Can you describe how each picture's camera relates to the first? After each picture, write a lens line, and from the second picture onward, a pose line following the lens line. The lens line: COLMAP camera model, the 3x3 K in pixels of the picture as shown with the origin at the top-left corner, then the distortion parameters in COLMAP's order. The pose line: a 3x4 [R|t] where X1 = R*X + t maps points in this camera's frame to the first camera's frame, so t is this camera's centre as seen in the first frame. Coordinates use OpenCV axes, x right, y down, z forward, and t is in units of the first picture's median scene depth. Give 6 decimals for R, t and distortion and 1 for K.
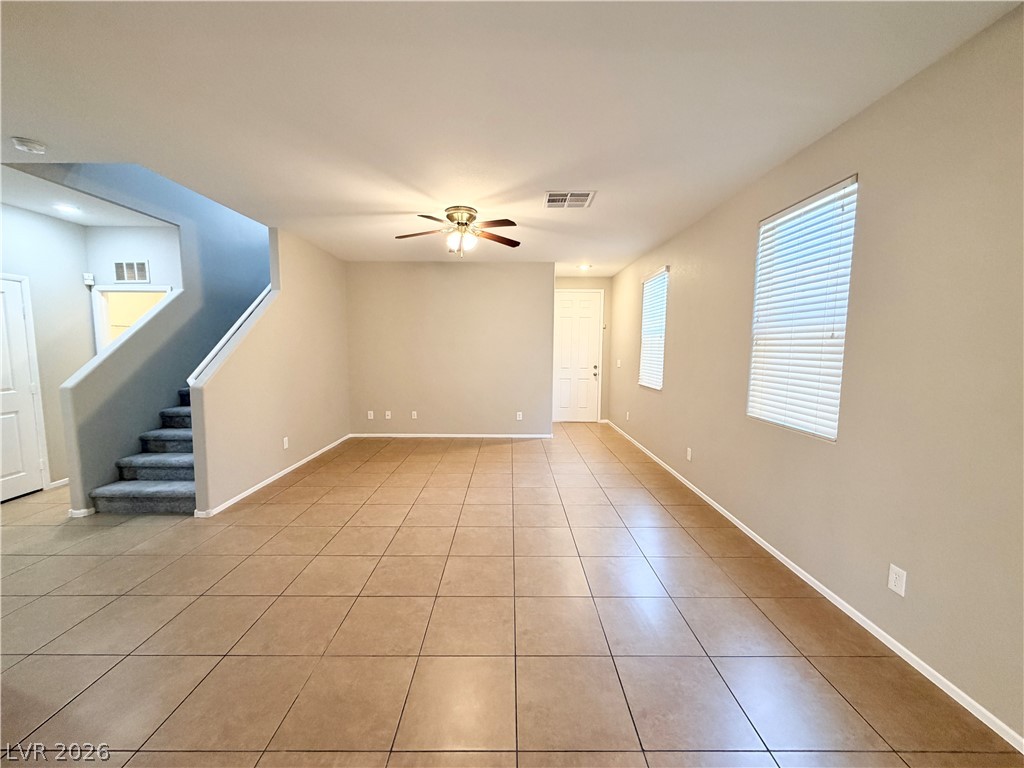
lens RADIAL K [[409.3, 0, 510.5], [0, 409.3, 384.7], [0, 0, 1]] dist [0.000588, 0.000371]
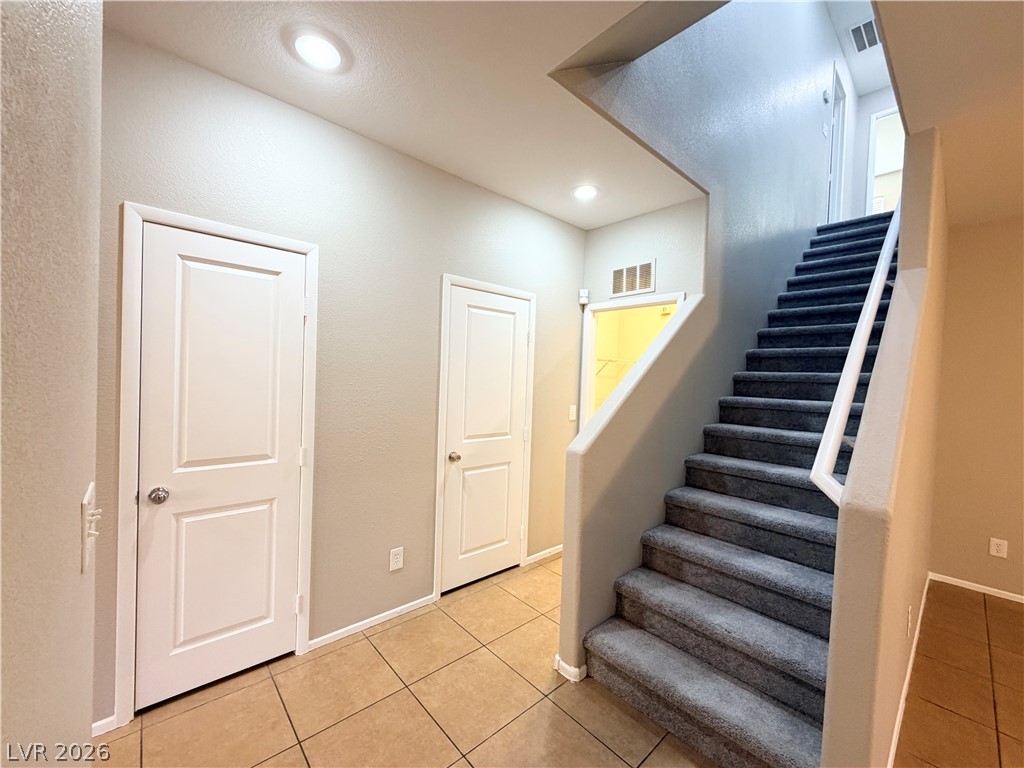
lens RADIAL K [[409.3, 0, 510.5], [0, 409.3, 384.7], [0, 0, 1]] dist [0.000588, 0.000371]
pose [[0.667825, 0.033287, -0.743574, -0.591347], [-0.104502, 0.993298, -0.049390, -0.042356], [0.736946, 0.110689, 0.666827, 0.436867]]
